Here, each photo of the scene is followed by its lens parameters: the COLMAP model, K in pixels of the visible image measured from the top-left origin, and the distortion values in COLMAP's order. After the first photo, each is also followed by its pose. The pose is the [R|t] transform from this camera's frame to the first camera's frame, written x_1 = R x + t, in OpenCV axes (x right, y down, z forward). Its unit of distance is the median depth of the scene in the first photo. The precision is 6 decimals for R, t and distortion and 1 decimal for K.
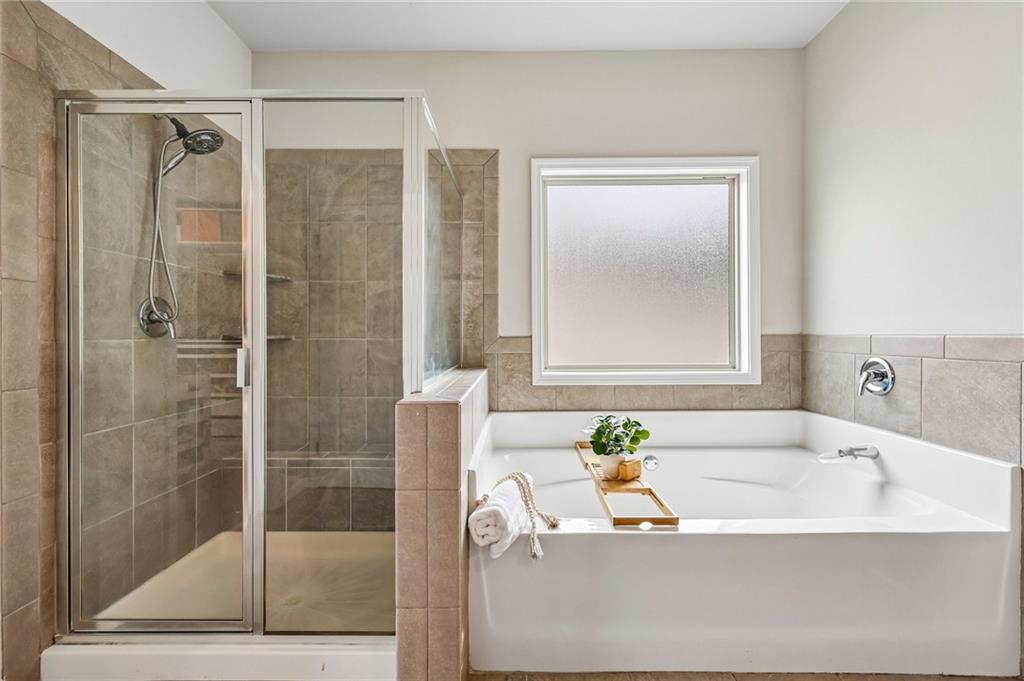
lens RADIAL K [[425.9, 0, 513.8], [0, 425.9, 337.8], [0, 0, 1]] dist [0.001138, 0.000003]
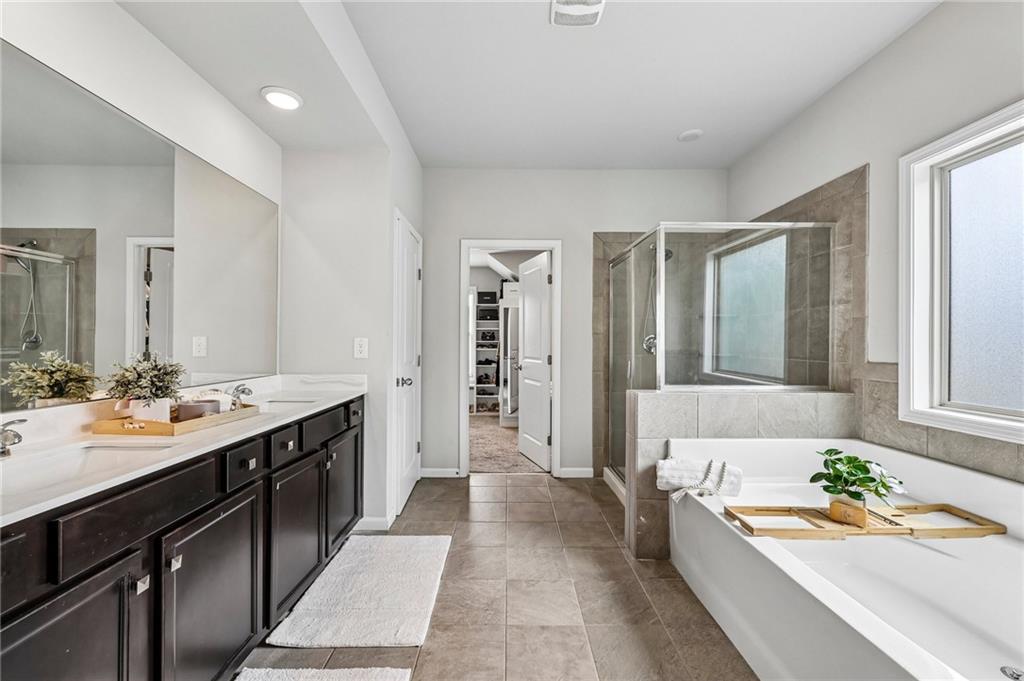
lens RADIAL K [[425.9, 0, 512.2], [0, 425.9, 341.4], [0, 0, 1]] dist [0.001138, 0.000003]
pose [[0.008321, 0.002104, -0.999963, 0.904804], [-0.008272, 0.999964, 0.002035, -0.043424], [0.999931, 0.008255, 0.008338, 0.207743]]
